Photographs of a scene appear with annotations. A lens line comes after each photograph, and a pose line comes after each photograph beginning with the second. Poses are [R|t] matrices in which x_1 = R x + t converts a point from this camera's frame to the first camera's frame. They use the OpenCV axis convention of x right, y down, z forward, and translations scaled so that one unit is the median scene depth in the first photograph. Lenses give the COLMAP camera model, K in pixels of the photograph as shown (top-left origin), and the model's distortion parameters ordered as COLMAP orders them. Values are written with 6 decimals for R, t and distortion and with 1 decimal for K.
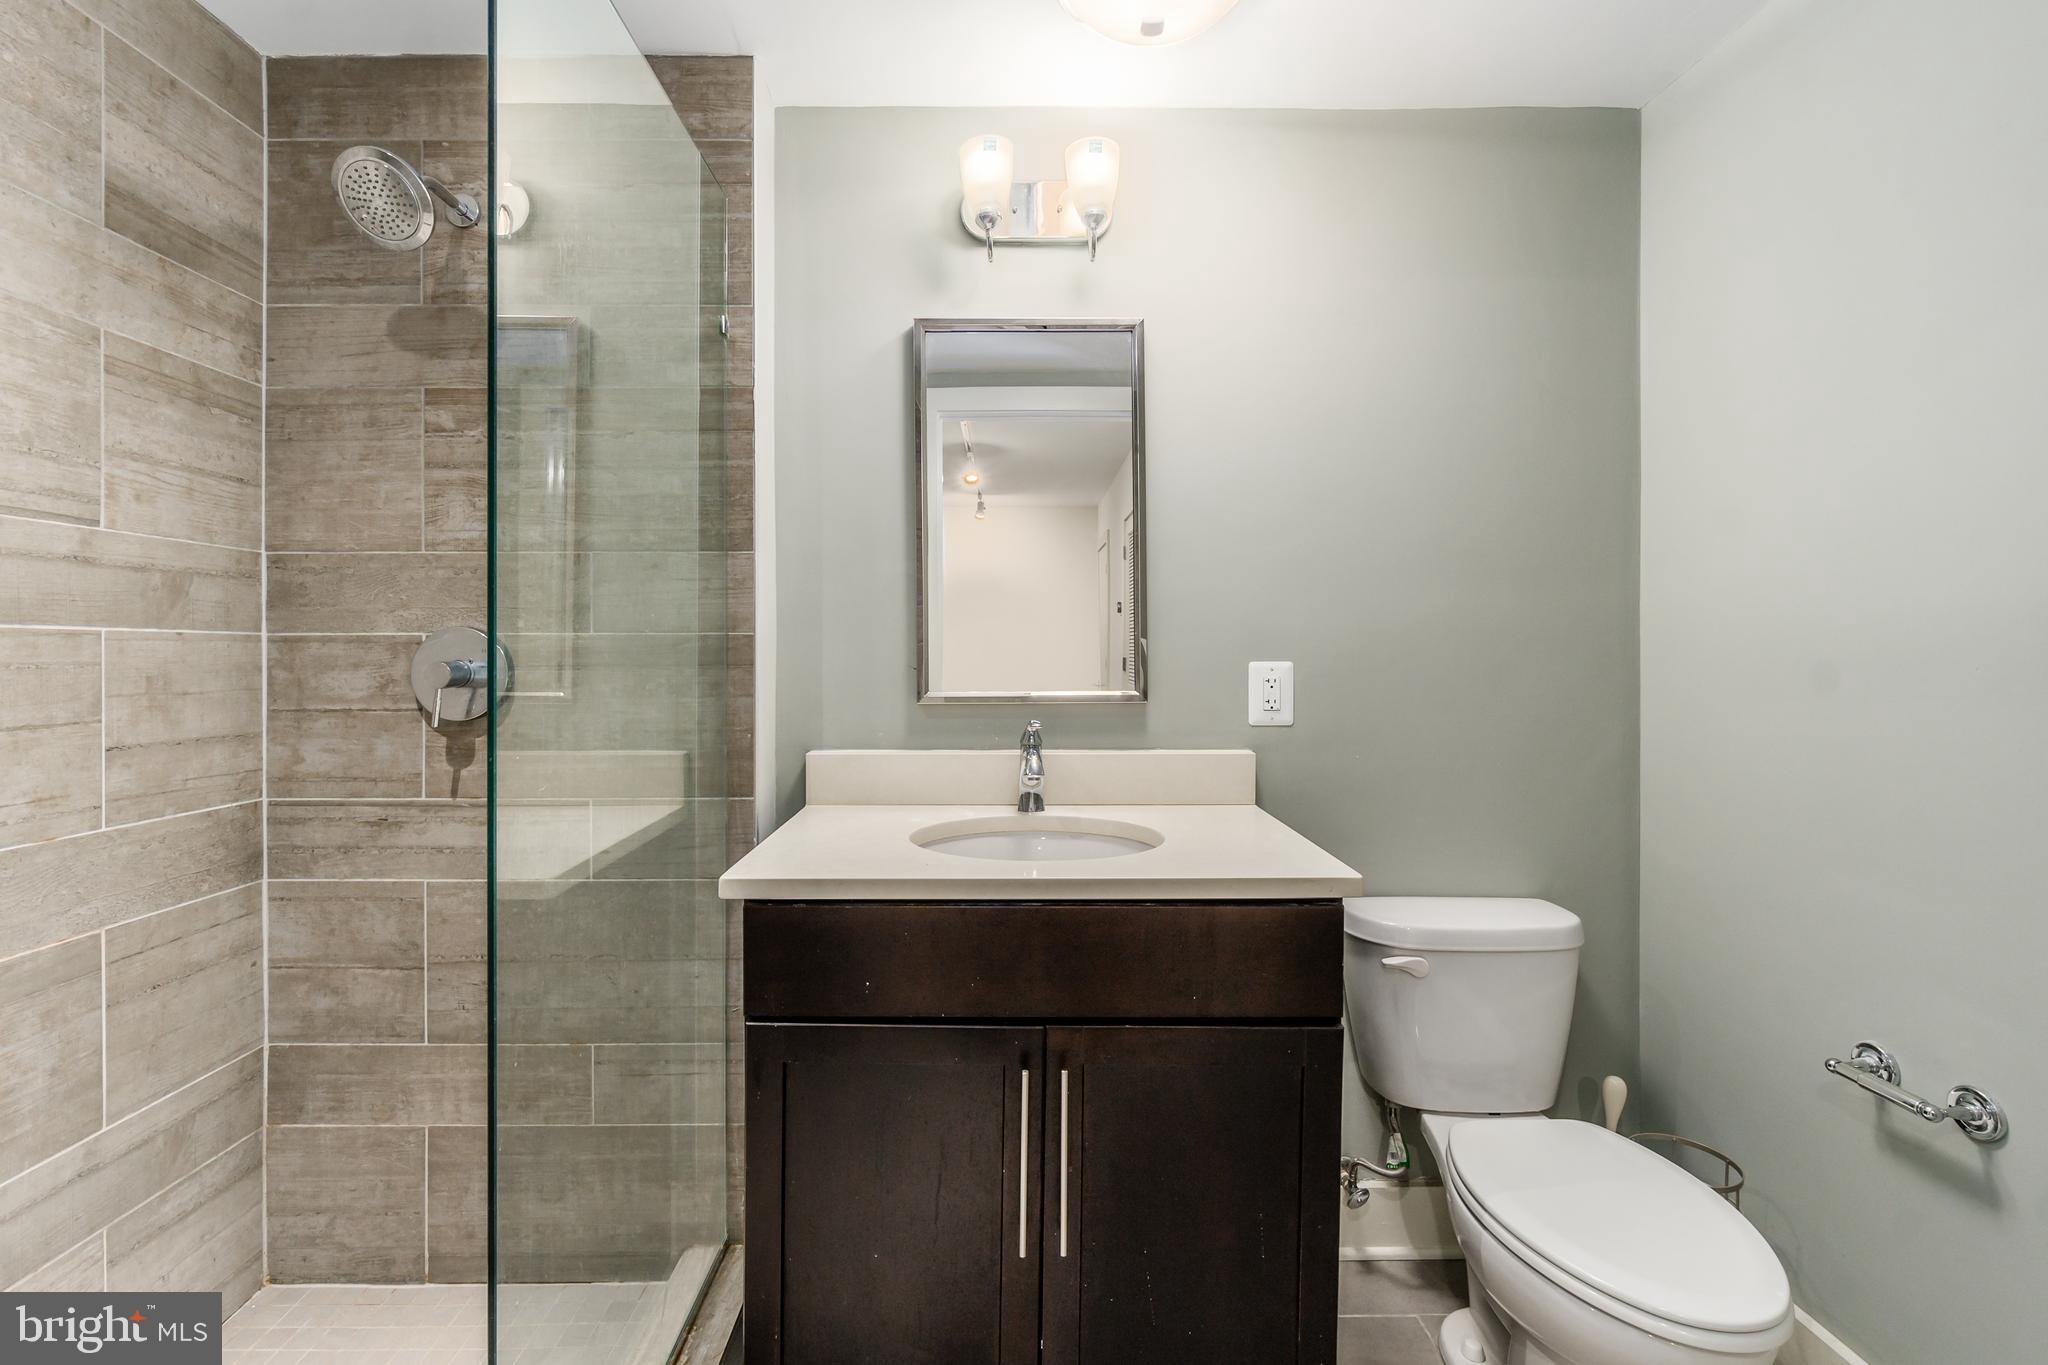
lens RADIAL K [[928.2, 0, 1029.9], [0, 928.2, 660.4], [0, 0, 1]] dist [-0.003148, 0.000310]
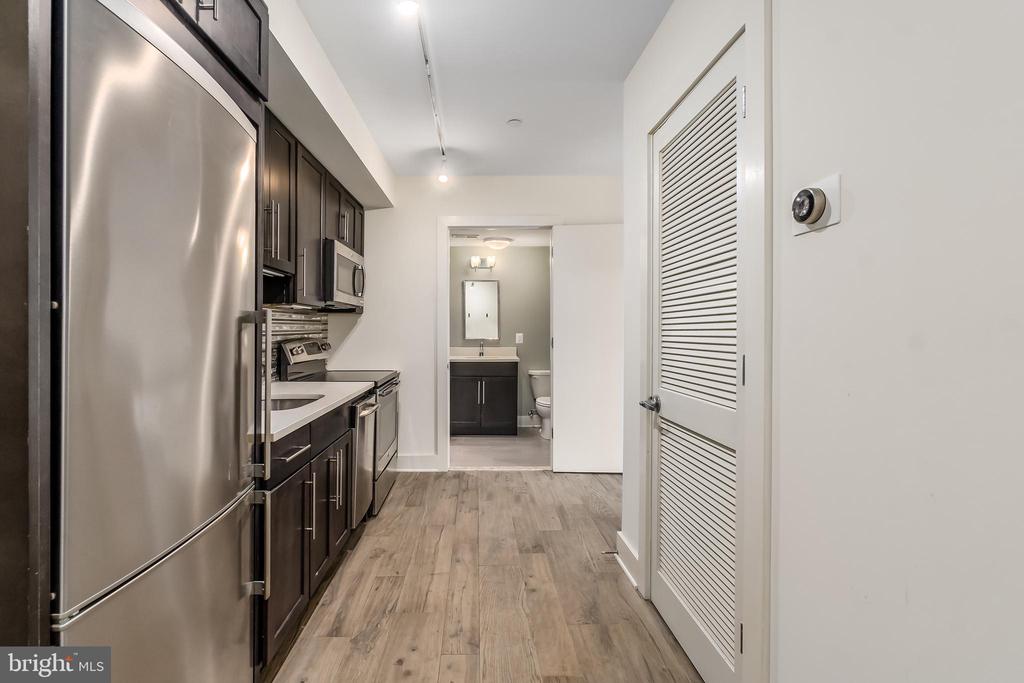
lens RADIAL K [[464.1, 0, 515.0], [0, 464.1, 330.5], [0, 0, 1]] dist [-0.003148, 0.000310]
pose [[0.998614, 0.006369, 0.052252, 0.062429], [-0.006006, 0.999957, -0.007110, 0.004386], [-0.052295, 0.006786, 0.998609, -2.179639]]
